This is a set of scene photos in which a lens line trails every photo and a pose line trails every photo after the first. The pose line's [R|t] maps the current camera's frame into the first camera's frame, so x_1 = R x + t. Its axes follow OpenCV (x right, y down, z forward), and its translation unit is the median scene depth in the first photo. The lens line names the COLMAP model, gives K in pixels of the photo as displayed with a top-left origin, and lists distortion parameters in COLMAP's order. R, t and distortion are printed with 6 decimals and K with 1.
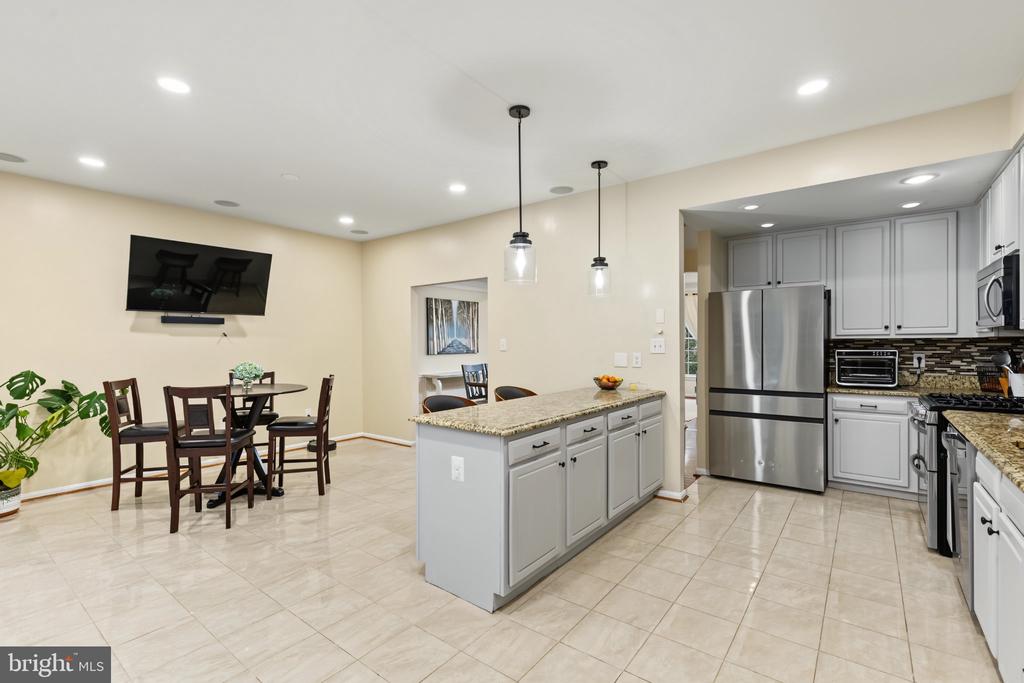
lens RADIAL K [[460.7, 0, 509.6], [0, 460.7, 347.6], [0, 0, 1]] dist [-0.001462, -0.000237]
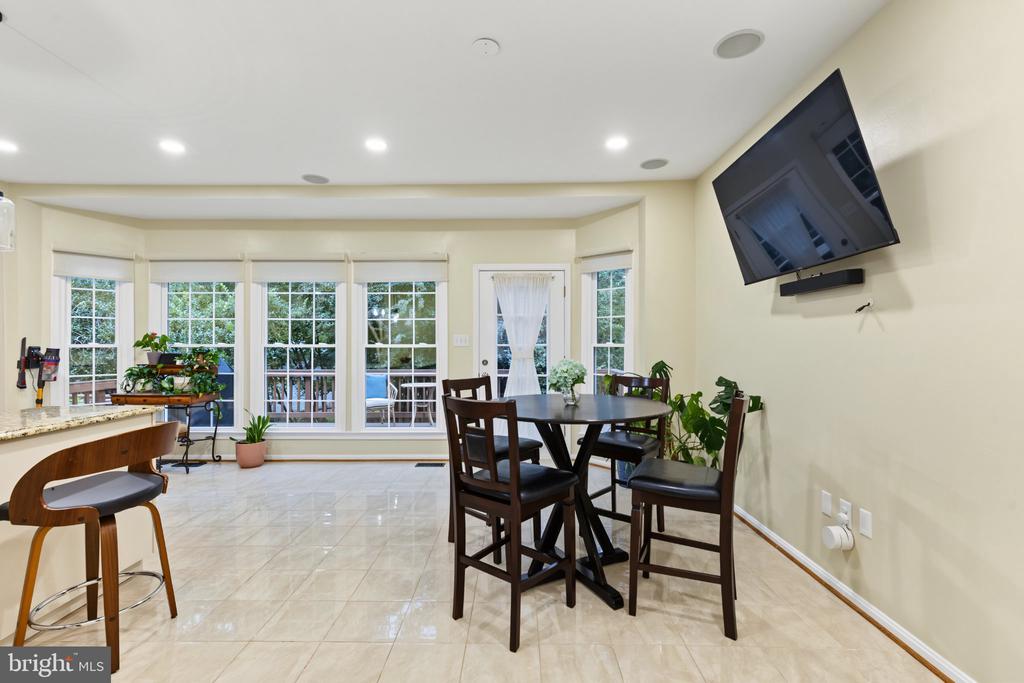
lens RADIAL K [[462.7, 0, 510.2], [0, 462.7, 344.0], [0, 0, 1]] dist [-0.010627, -0.000464]
pose [[-0.801891, 0.006337, -0.597437, -0.179001], [-0.001710, 0.999915, 0.012902, 0.000363], [0.597468, 0.011368, -0.801812, 1.812174]]
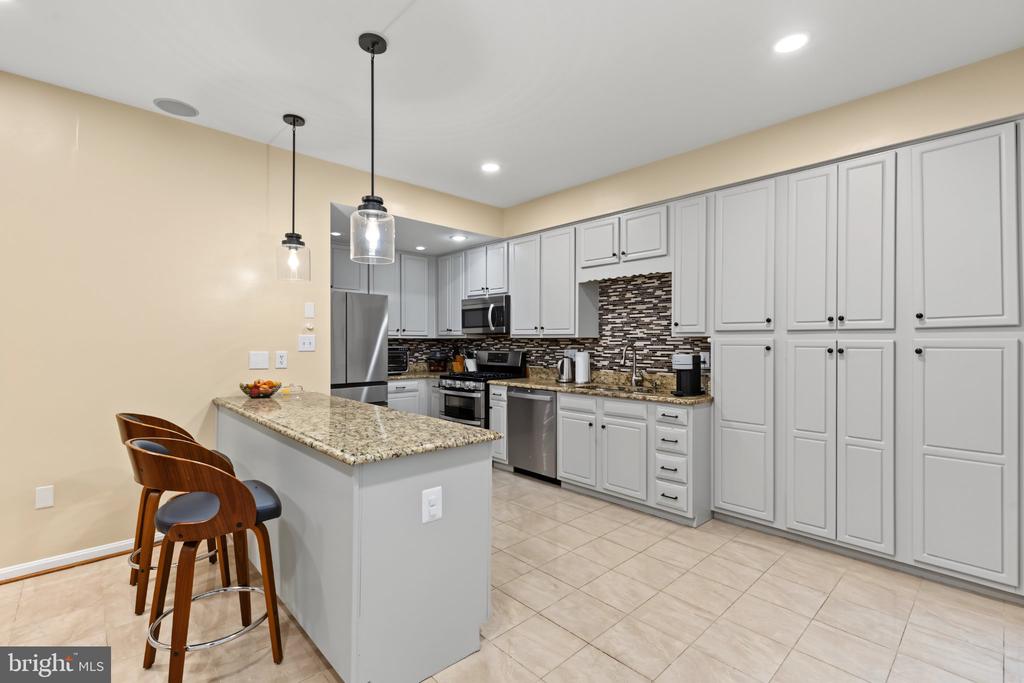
lens RADIAL K [[460.5, 0, 507.3], [0, 460.5, 342.7], [0, 0, 1]] dist [-0.003470, -0.000063]
pose [[0.162072, 0.004678, 0.986768, -0.618827], [0.004893, 0.999973, -0.005544, 0.003575], [-0.986767, 0.005727, 0.162045, 0.561791]]
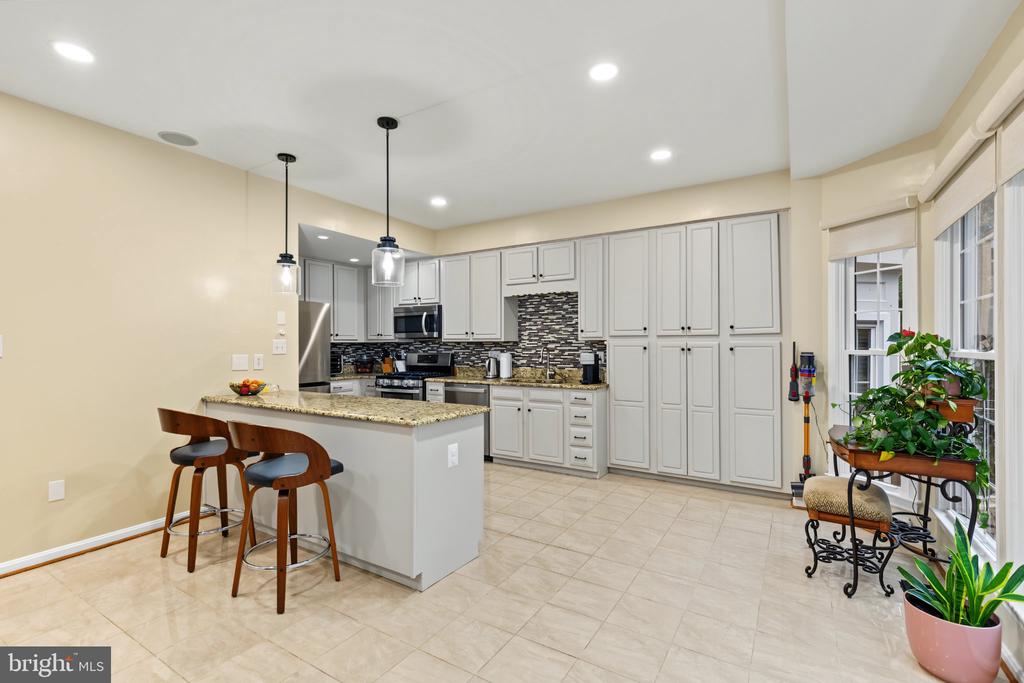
lens RADIAL K [[462.7, 0, 510.2], [0, 462.7, 344.0], [0, 0, 1]] dist [-0.010627, -0.000464]
pose [[-0.105557, 0.008545, 0.994377, -0.914339], [0.013150, 0.999888, -0.007196, 0.004744], [-0.994326, 0.012317, -0.105657, 0.726128]]
